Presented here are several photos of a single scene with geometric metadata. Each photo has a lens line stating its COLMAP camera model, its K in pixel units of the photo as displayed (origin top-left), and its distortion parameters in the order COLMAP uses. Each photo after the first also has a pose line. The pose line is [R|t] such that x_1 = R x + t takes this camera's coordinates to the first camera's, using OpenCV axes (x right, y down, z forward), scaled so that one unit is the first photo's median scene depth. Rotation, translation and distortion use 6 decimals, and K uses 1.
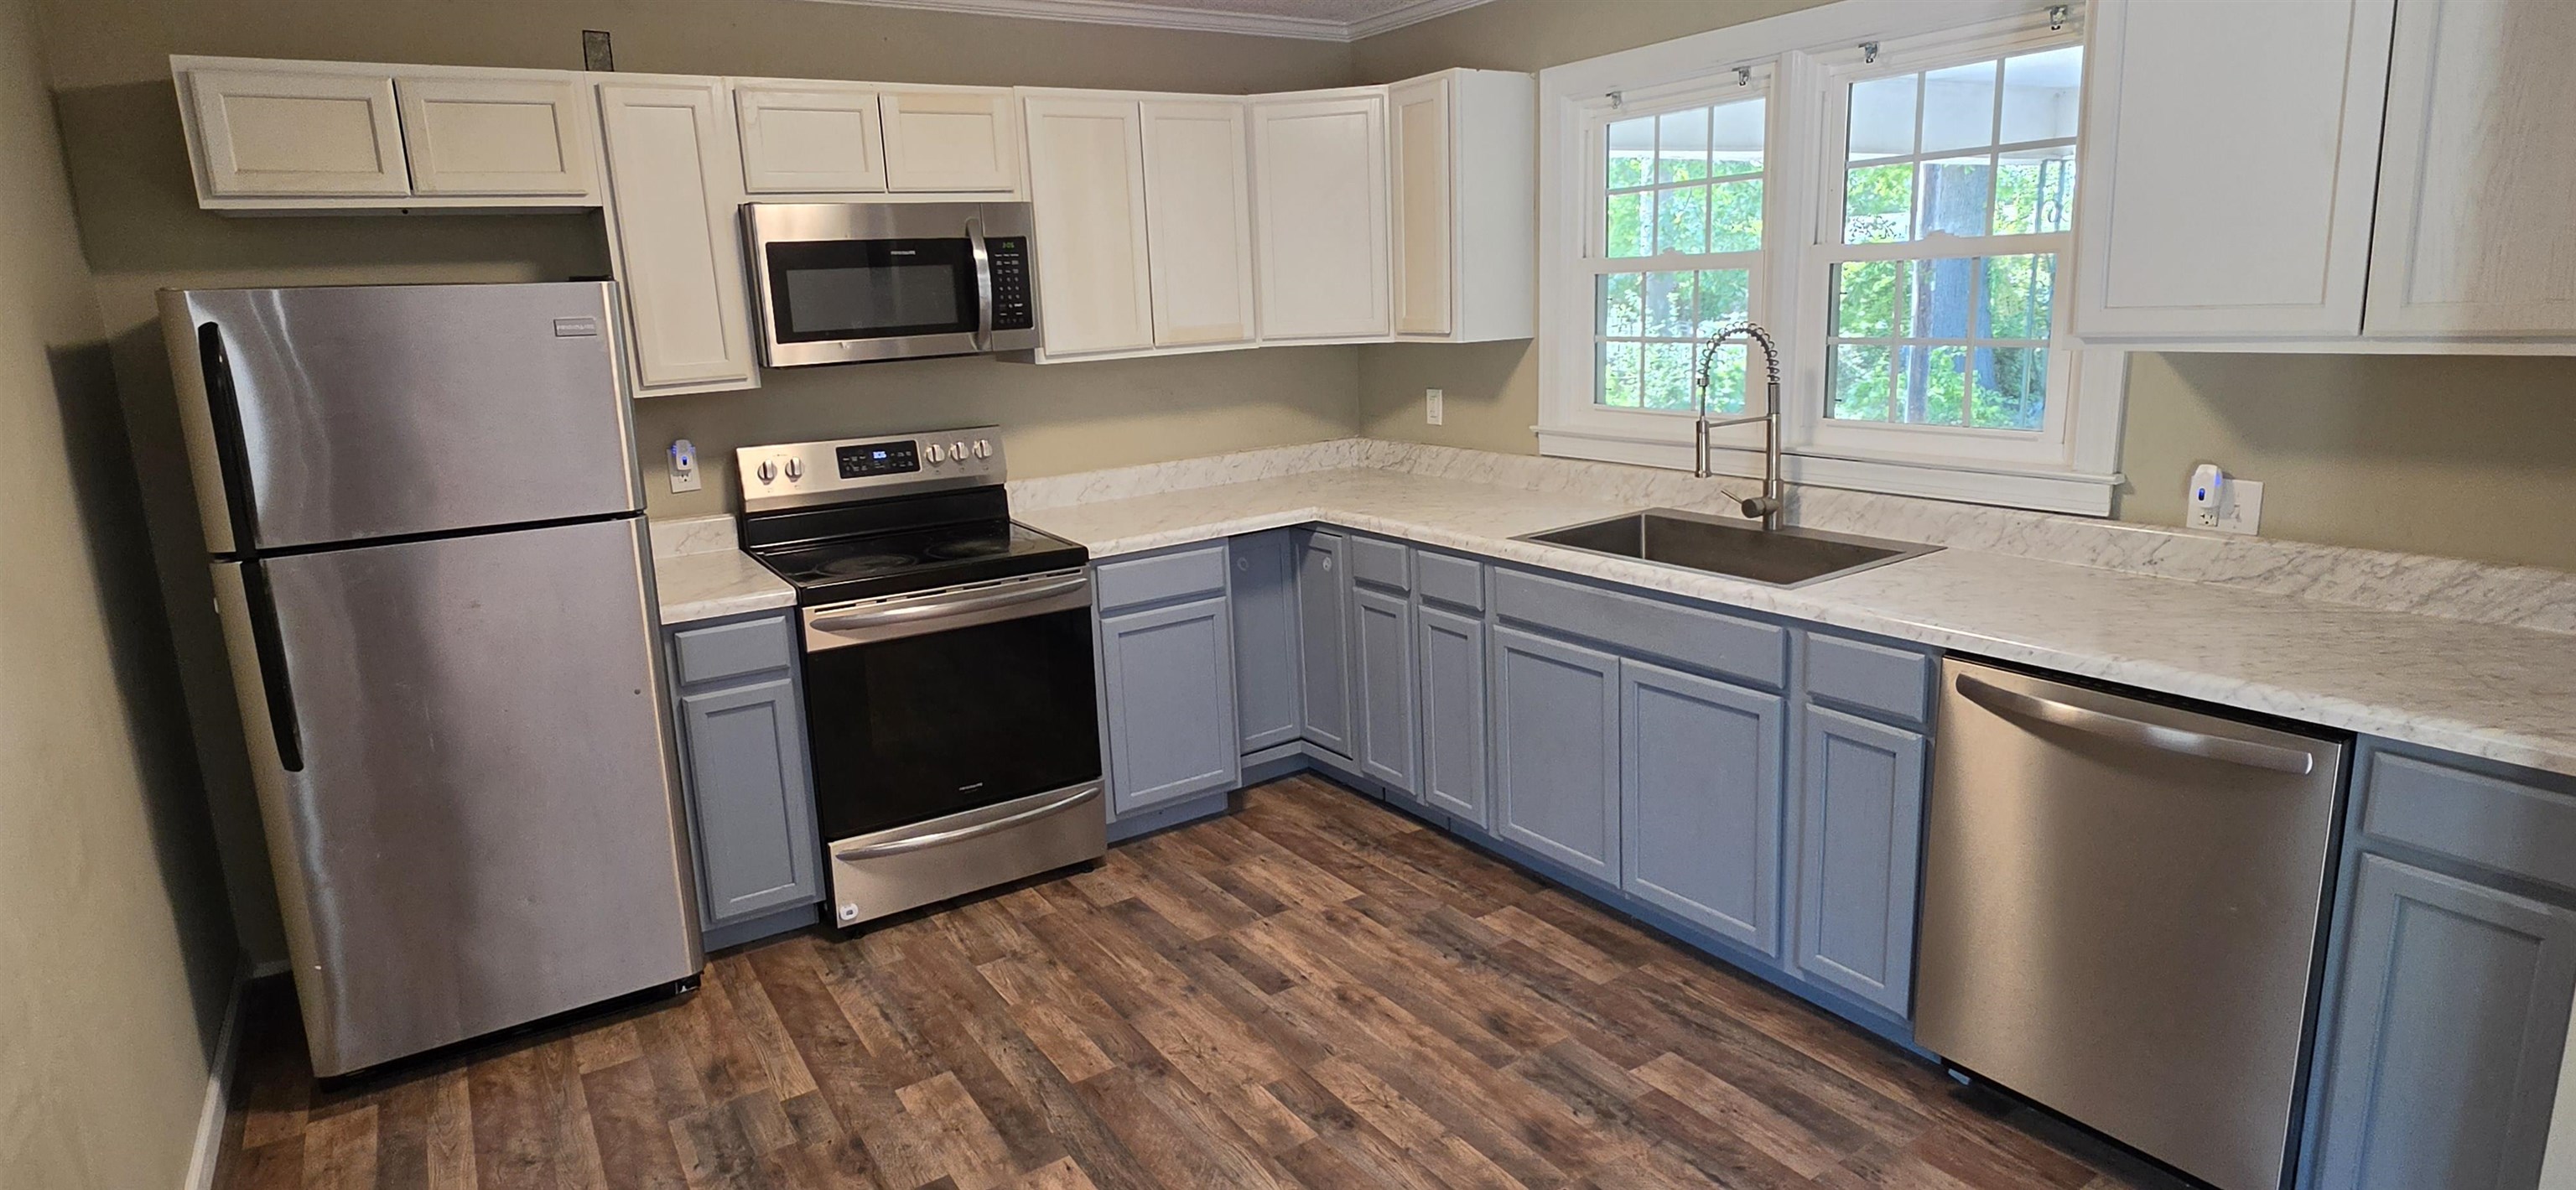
lens RADIAL K [[1338.3, 0, 1295.3], [0, 1338.3, 553.5], [0, 0, 1]] dist [0.000150, -0.000046]
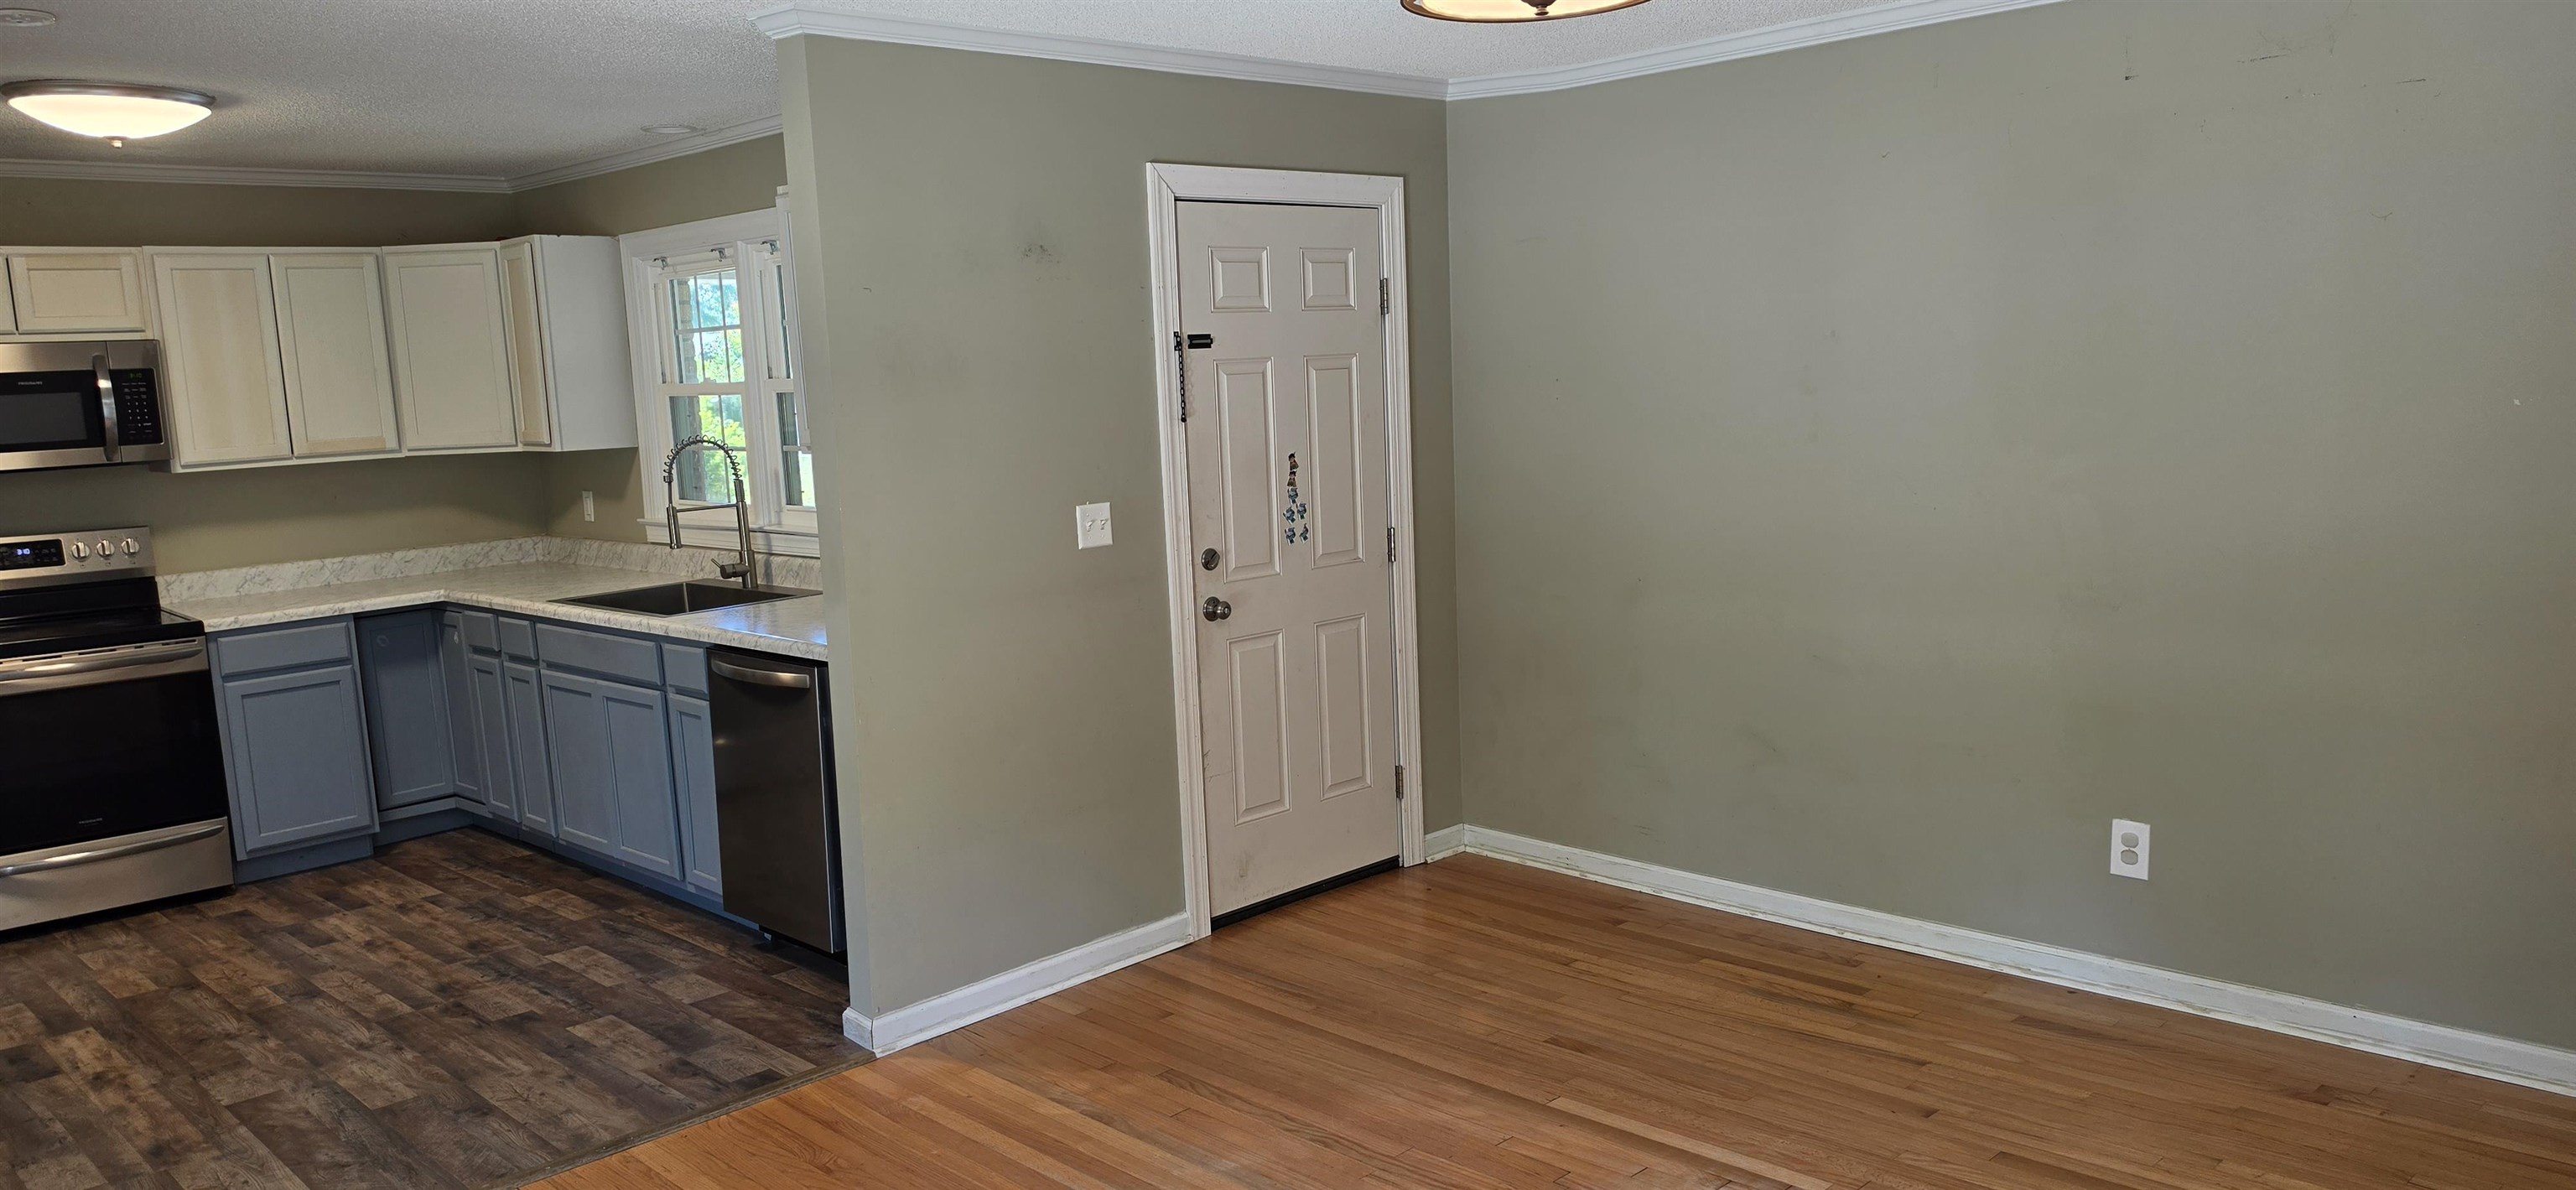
lens RADIAL K [[1753.3, 0, 1288.0], [0, 1753.3, 595.0], [0, 0, 1]] dist [0.054234, -0.080493]
pose [[0.979929, -0.025673, 0.197685, 0.483525], [0.040357, 0.996687, -0.070610, 0.122302], [-0.195217, 0.077171, 0.977719, -0.748540]]
